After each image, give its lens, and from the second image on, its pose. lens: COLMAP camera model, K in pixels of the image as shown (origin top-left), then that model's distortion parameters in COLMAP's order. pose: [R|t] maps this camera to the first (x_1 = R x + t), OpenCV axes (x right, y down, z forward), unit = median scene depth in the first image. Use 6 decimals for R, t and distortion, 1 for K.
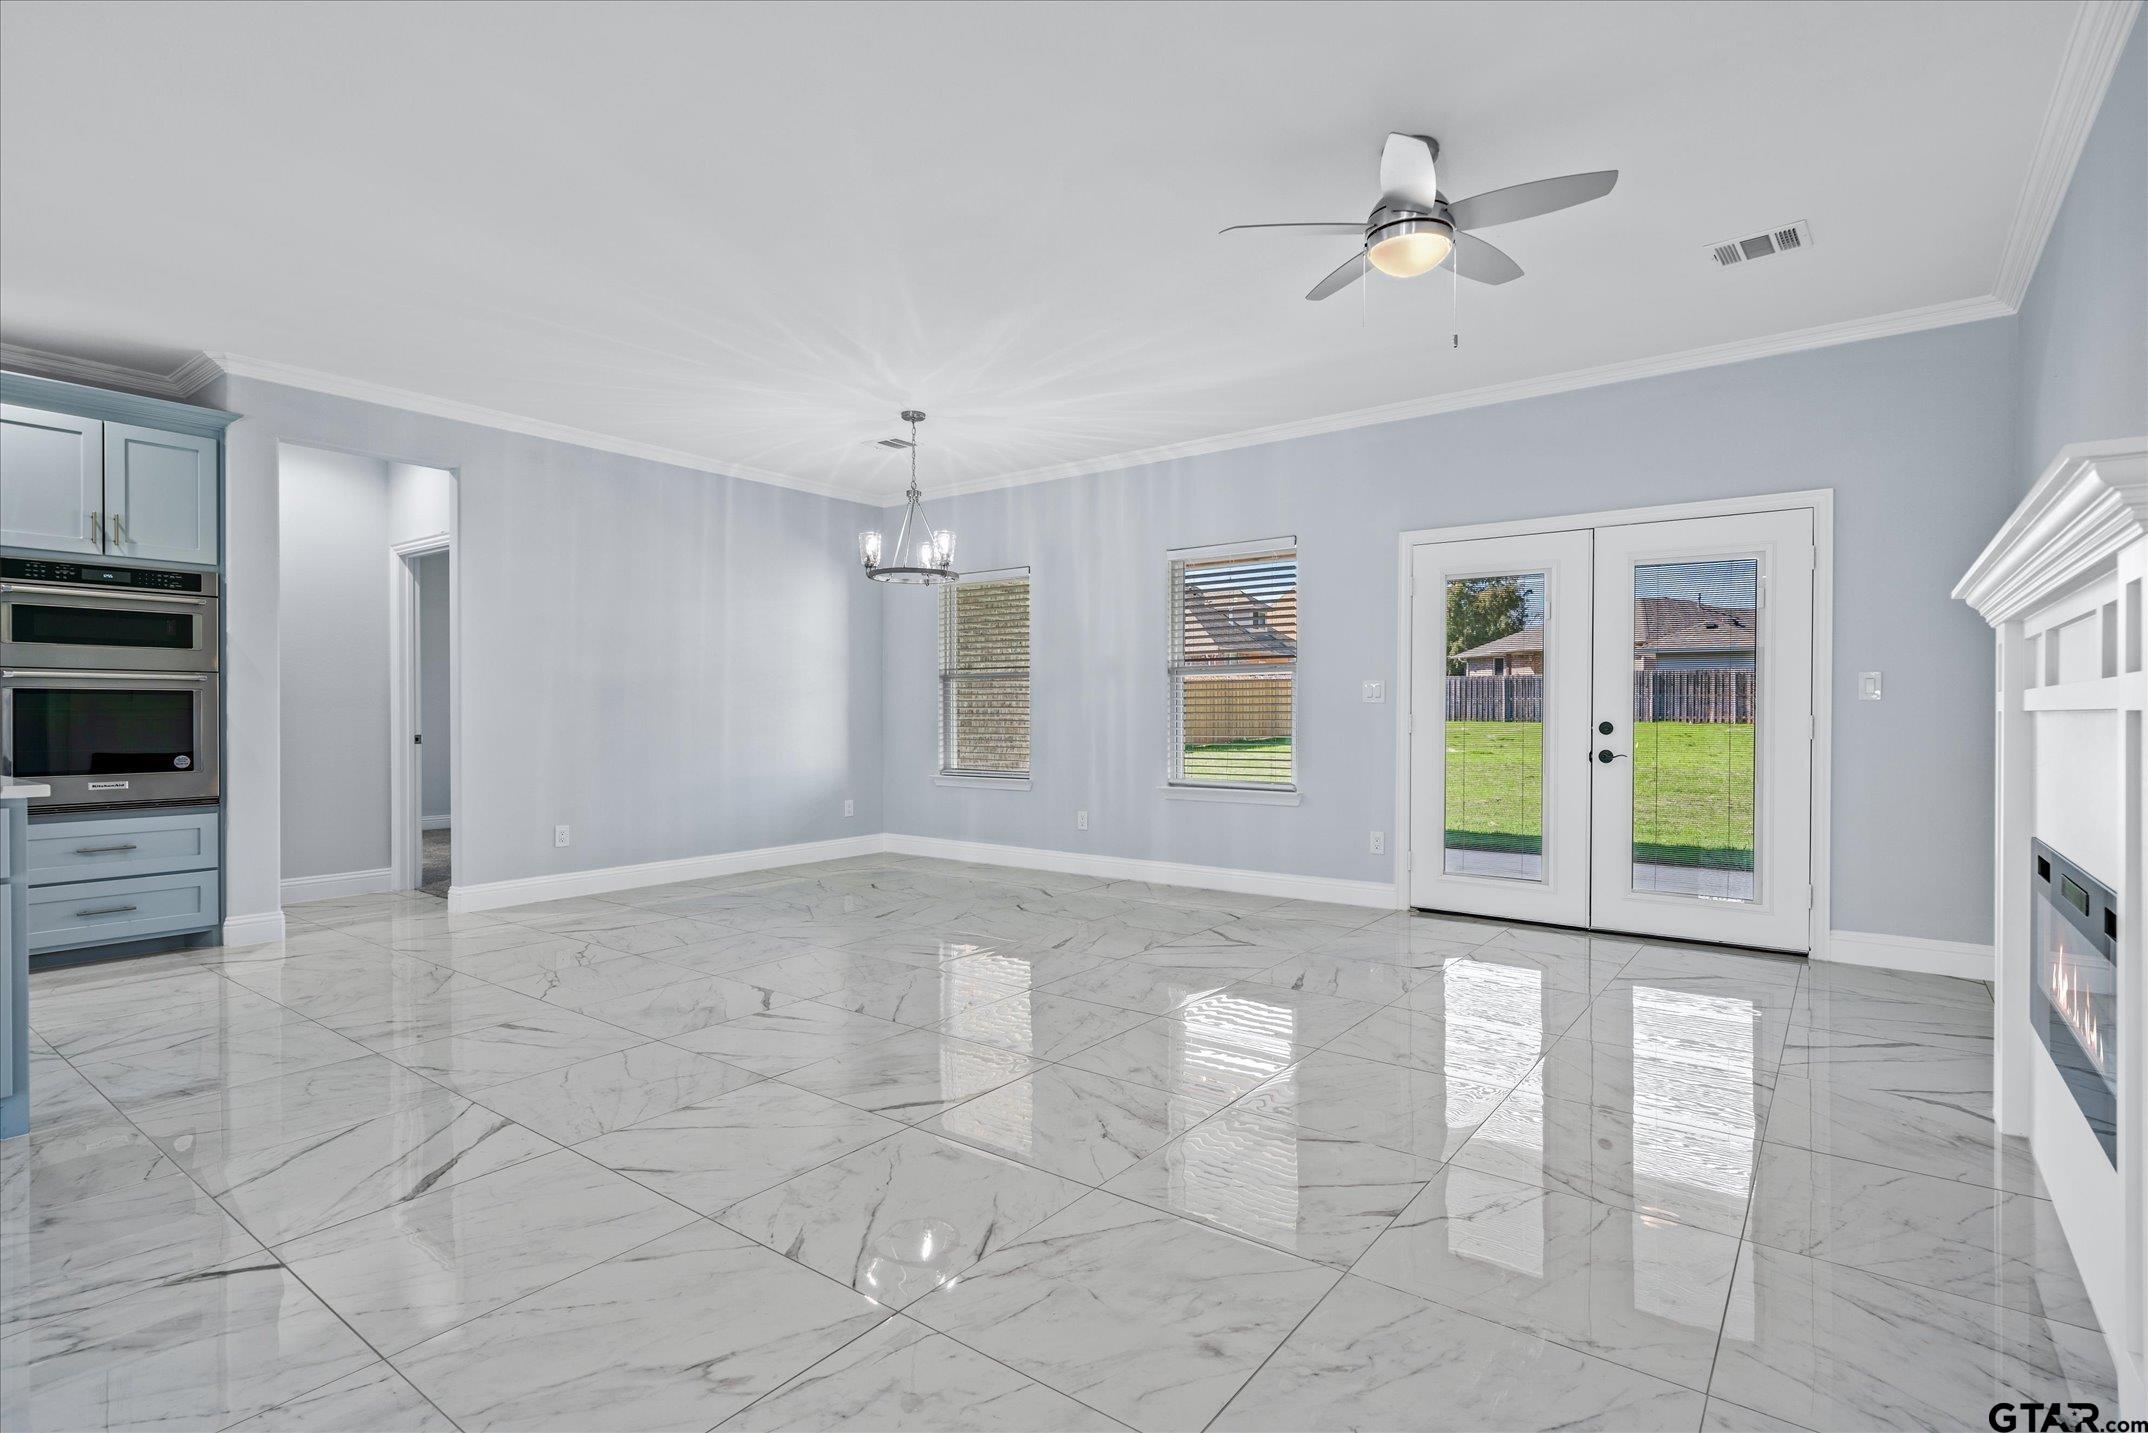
lens RADIAL K [[1025.8, 0, 1094.9], [0, 1025.8, 717.6], [0, 0, 1]] dist [-0.000465, 0.000271]
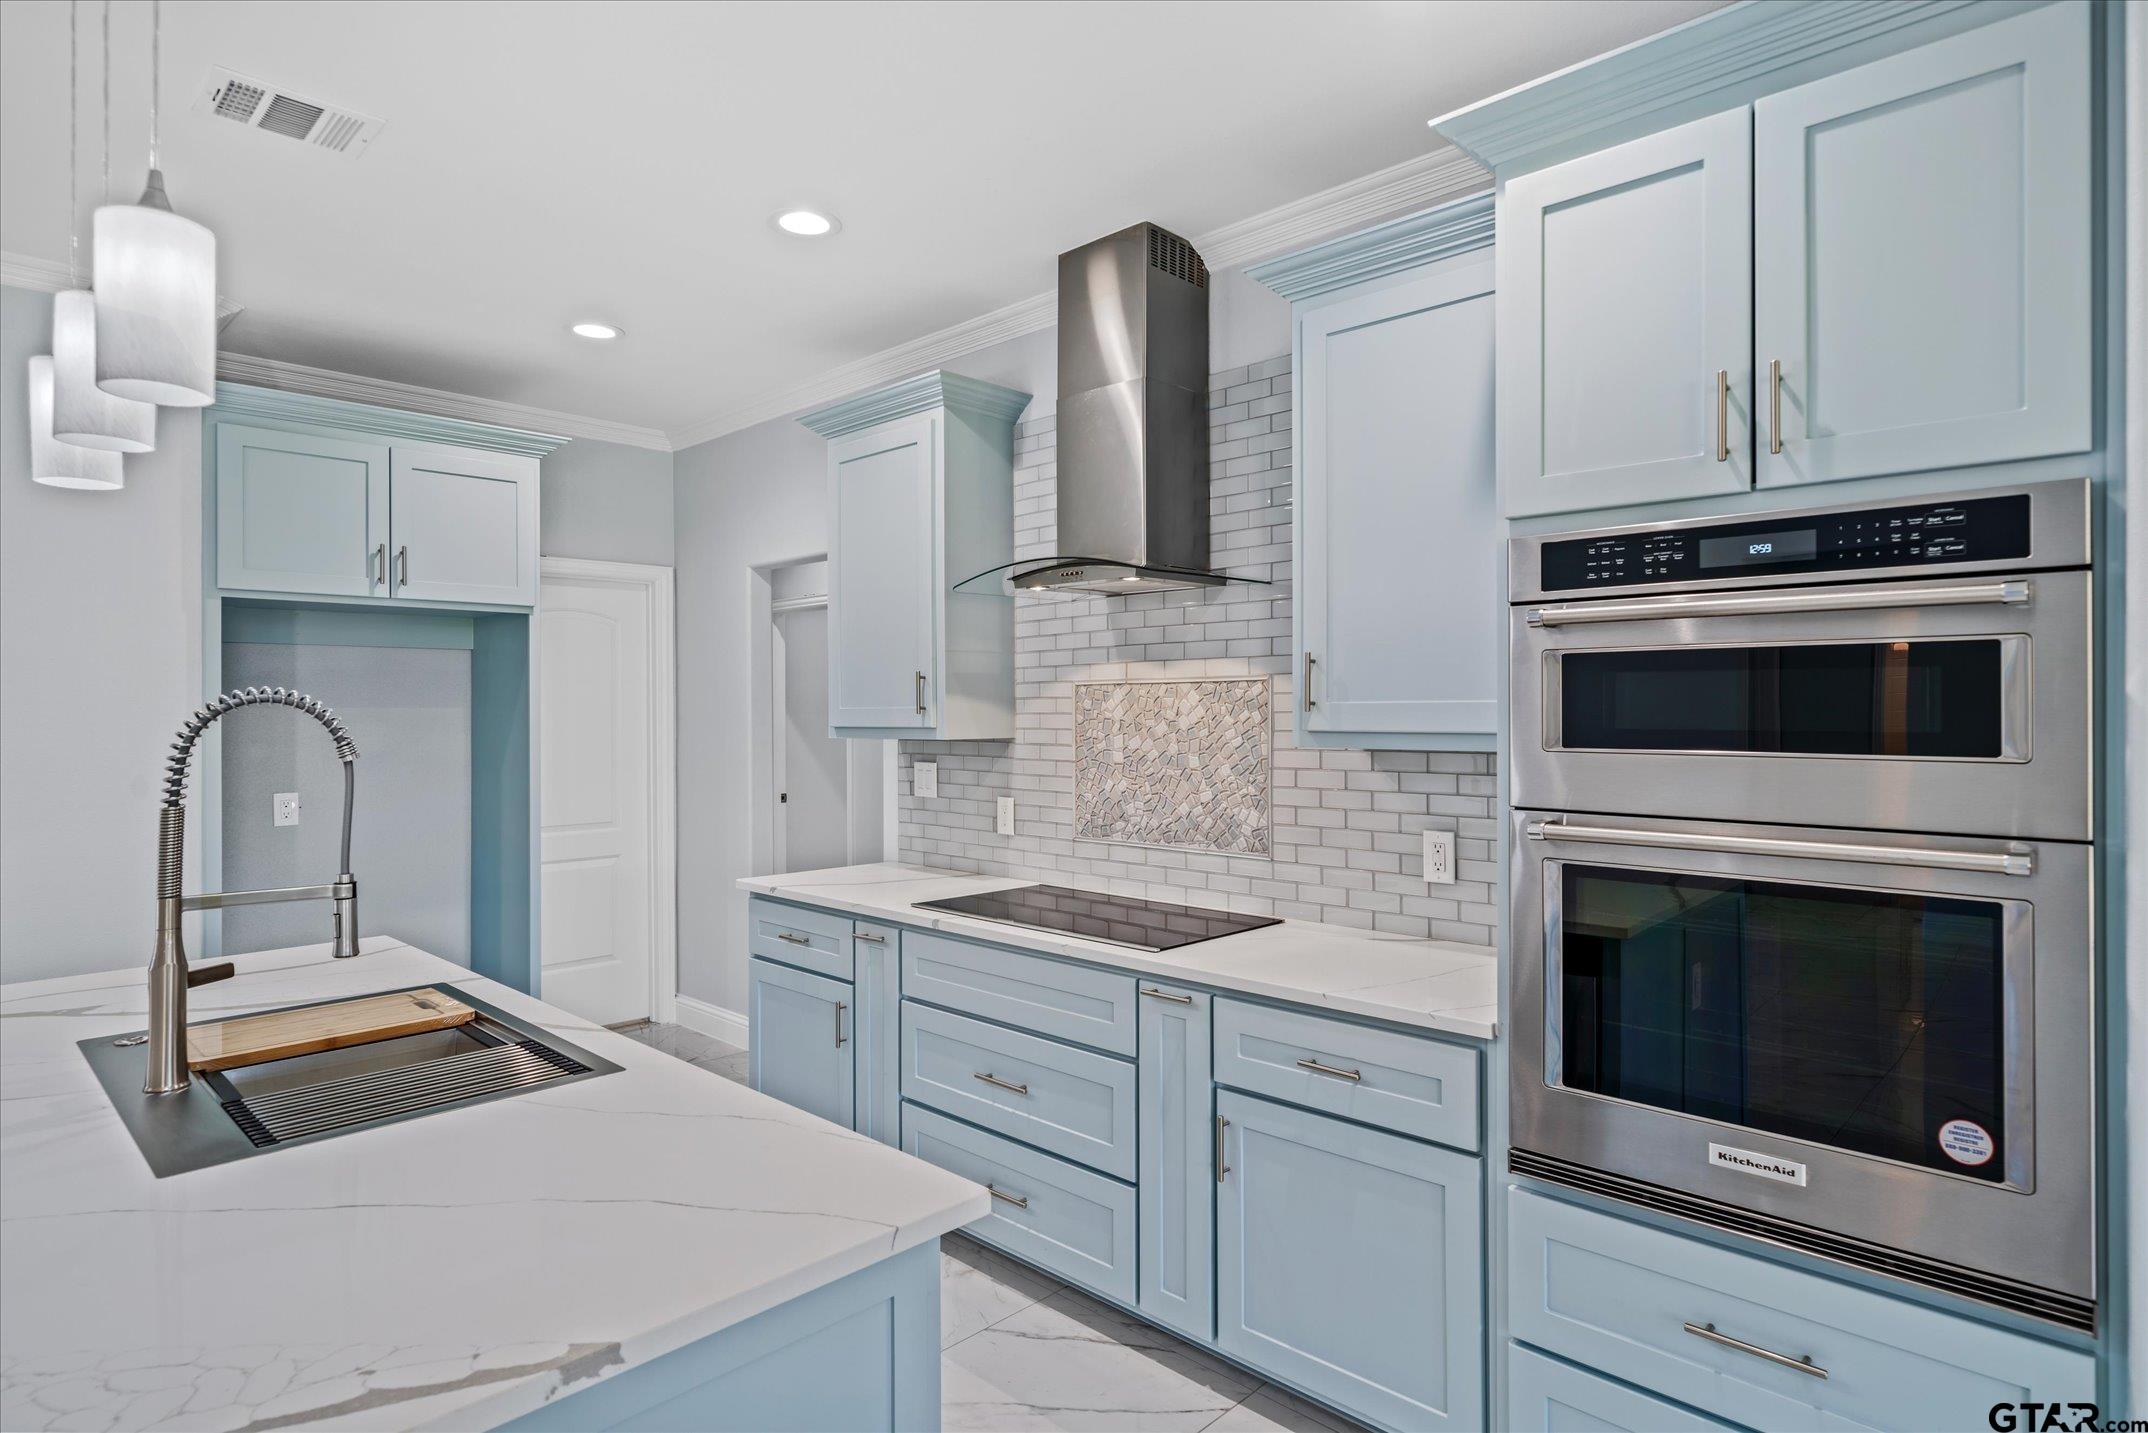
lens RADIAL K [[1154.0, 0, 1080.7], [0, 1154.0, 705.2], [0, 0, 1]] dist [-0.001727, 0.000127]
pose [[-0.134957, -0.002624, -0.990848, -0.501262], [-0.002694, 0.999994, -0.002281, -0.076899], [0.990848, 0.002361, -0.134963, 0.753293]]
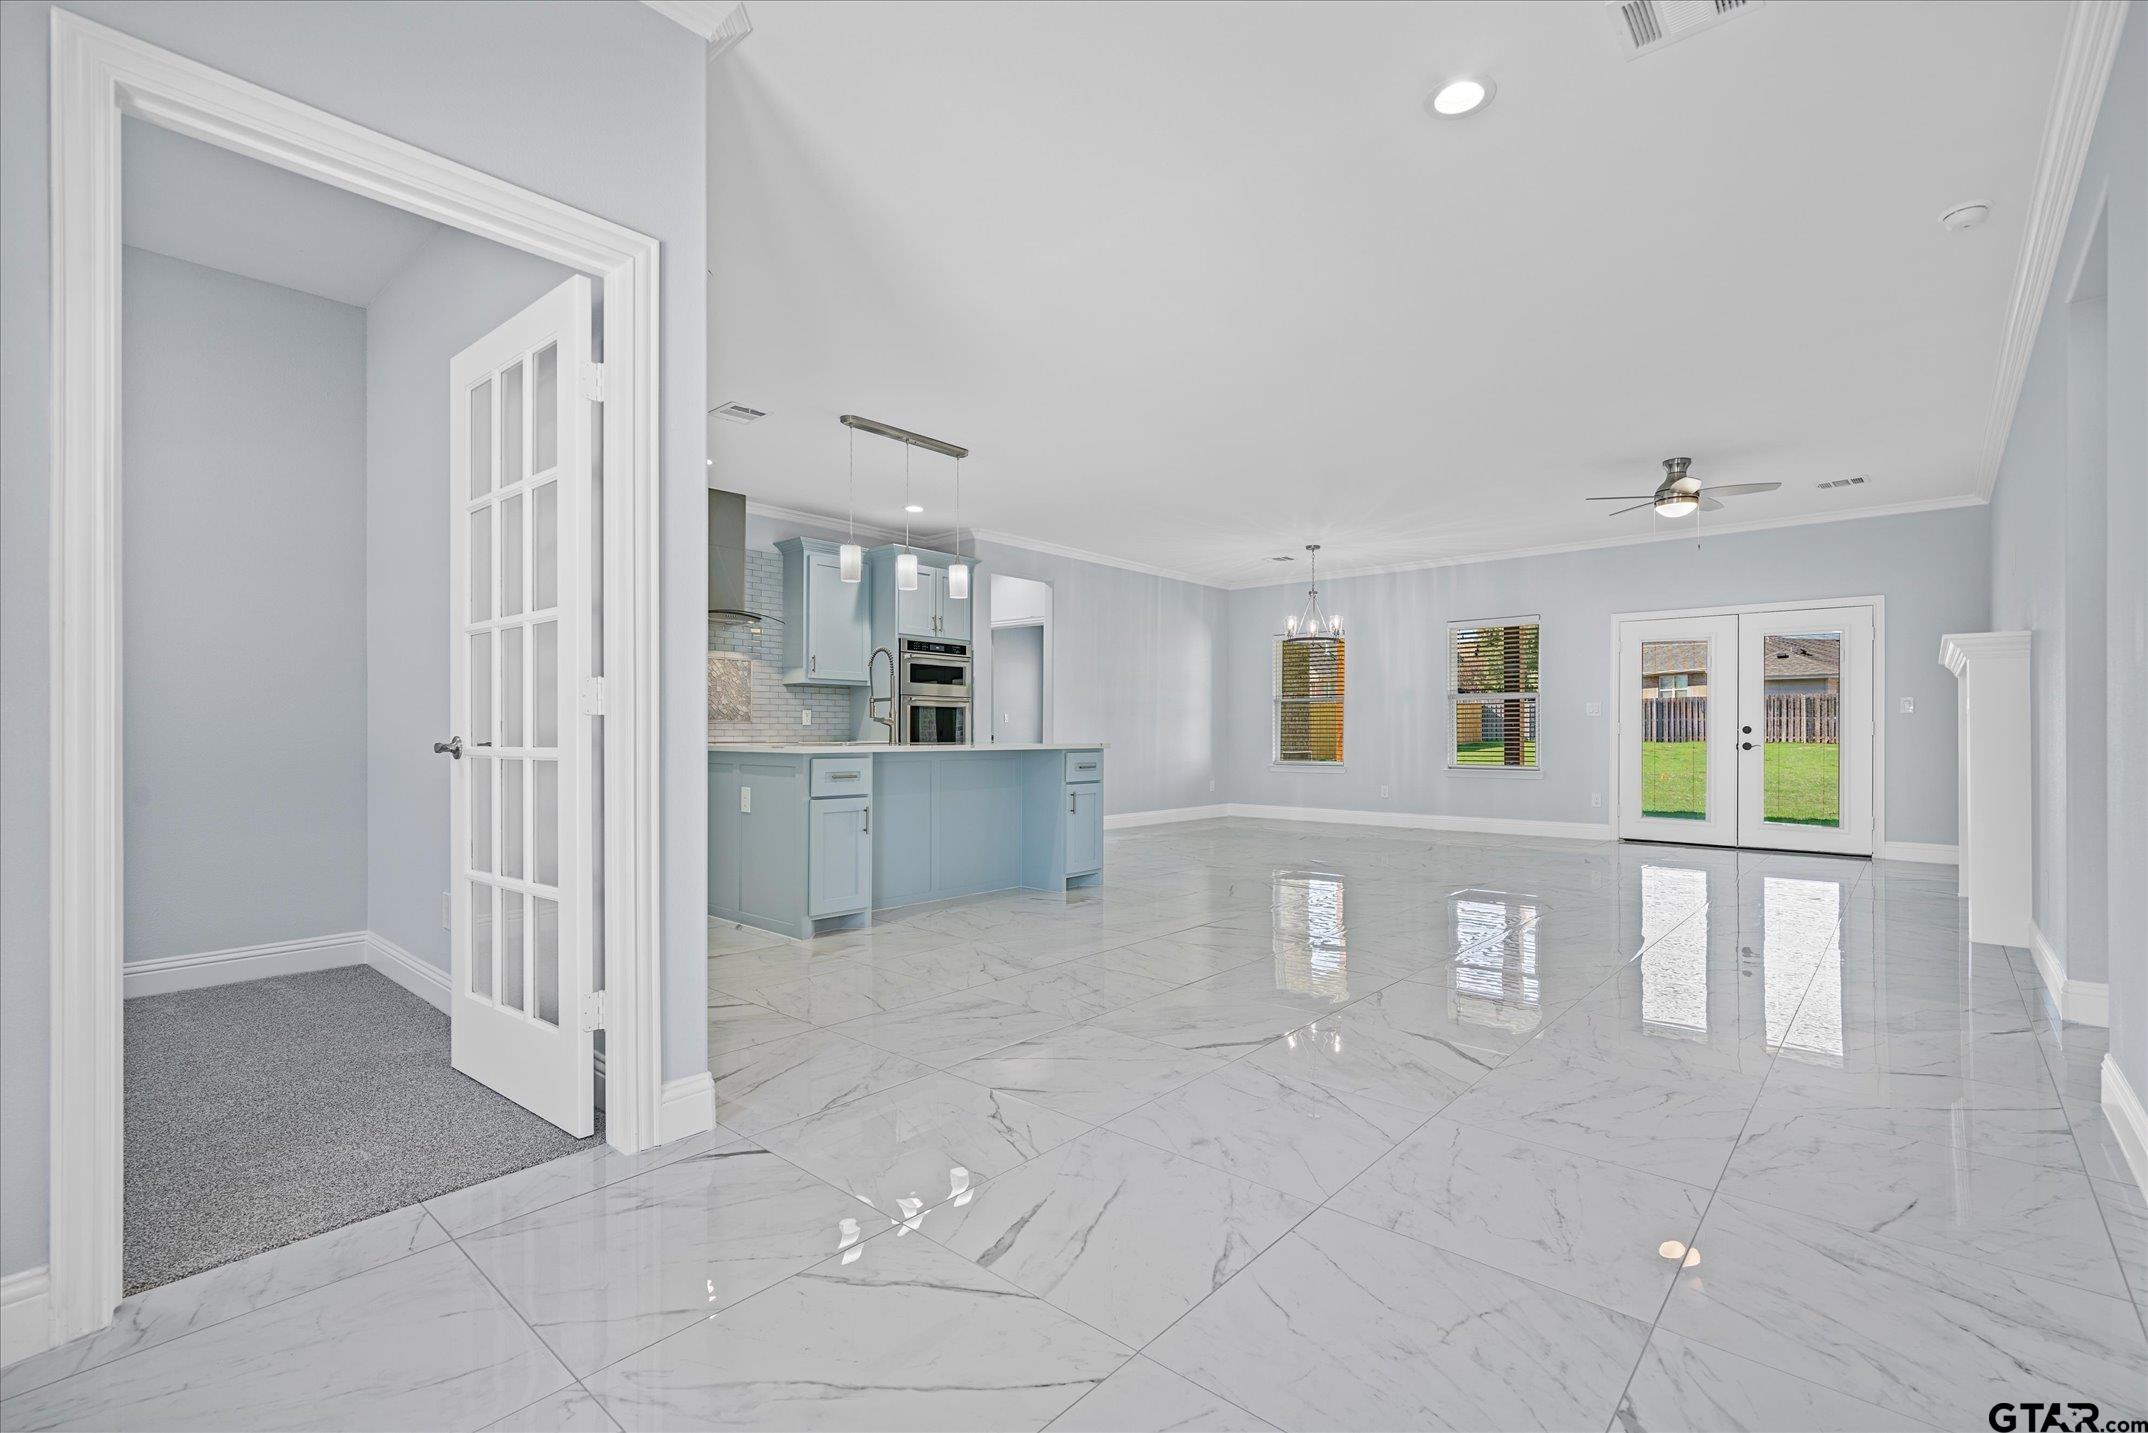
lens RADIAL K [[945.0, 0, 1099.3], [0, 945.0, 726.6], [0, 0, 1]] dist [-0.004119, 0.001206]
pose [[0.996717, 0.002534, -0.080921, -0.468122], [-0.003634, 0.999903, -0.013441, 0.030256], [0.080879, 0.013691, 0.996630, -0.683023]]
